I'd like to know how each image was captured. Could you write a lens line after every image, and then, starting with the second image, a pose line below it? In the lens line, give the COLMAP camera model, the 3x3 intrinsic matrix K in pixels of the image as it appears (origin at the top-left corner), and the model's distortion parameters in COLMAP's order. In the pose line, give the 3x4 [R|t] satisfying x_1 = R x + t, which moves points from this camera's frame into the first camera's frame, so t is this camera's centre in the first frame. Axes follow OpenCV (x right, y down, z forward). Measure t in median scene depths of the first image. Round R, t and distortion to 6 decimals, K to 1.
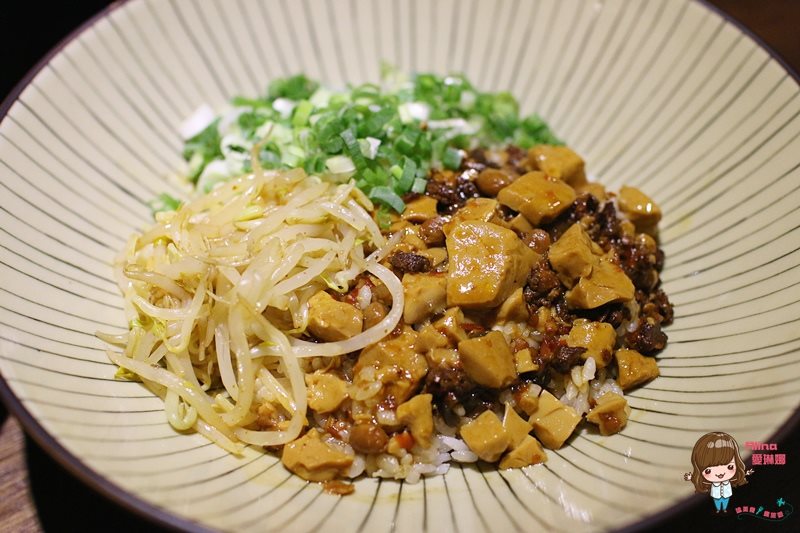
lens RADIAL K [[1131.8, 0, 400.0], [0, 1131.8, 266.5], [0, 0, 1]] dist [-0.198017, 0.542328]
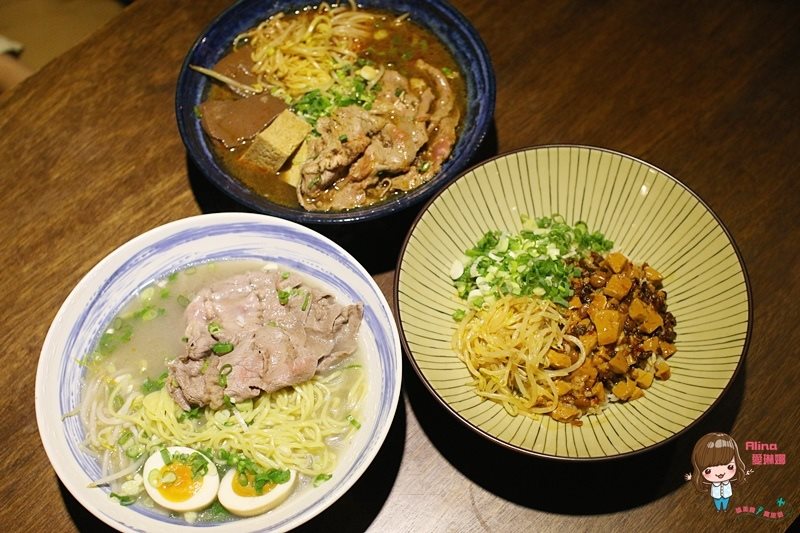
lens RADIAL K [[1131.8, 0, 400.0], [0, 1131.8, 266.5], [0, 0, 1]] dist [-0.198017, 0.542328]
pose [[0.972830, -0.207252, 0.103193, -0.636865], [0.178958, 0.955923, 0.232777, -0.829361], [-0.146888, -0.207985, 0.967040, -1.411522]]
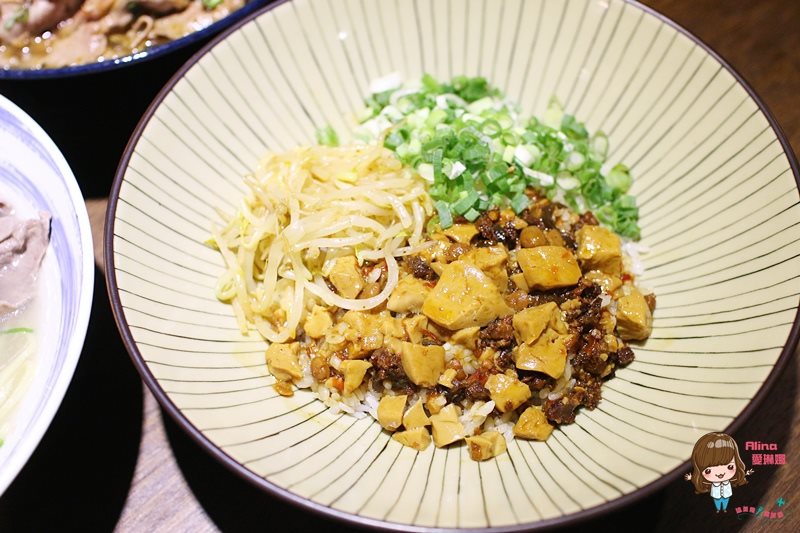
lens RADIAL K [[1131.8, 0, 400.0], [0, 1131.8, 266.5], [0, 0, 1]] dist [-0.198017, 0.542328]
pose [[0.816466, 0.472050, -0.332494, 0.435553], [-0.411174, 0.879625, 0.239155, -0.316639], [0.405364, -0.058549, 0.912279, -0.208080]]
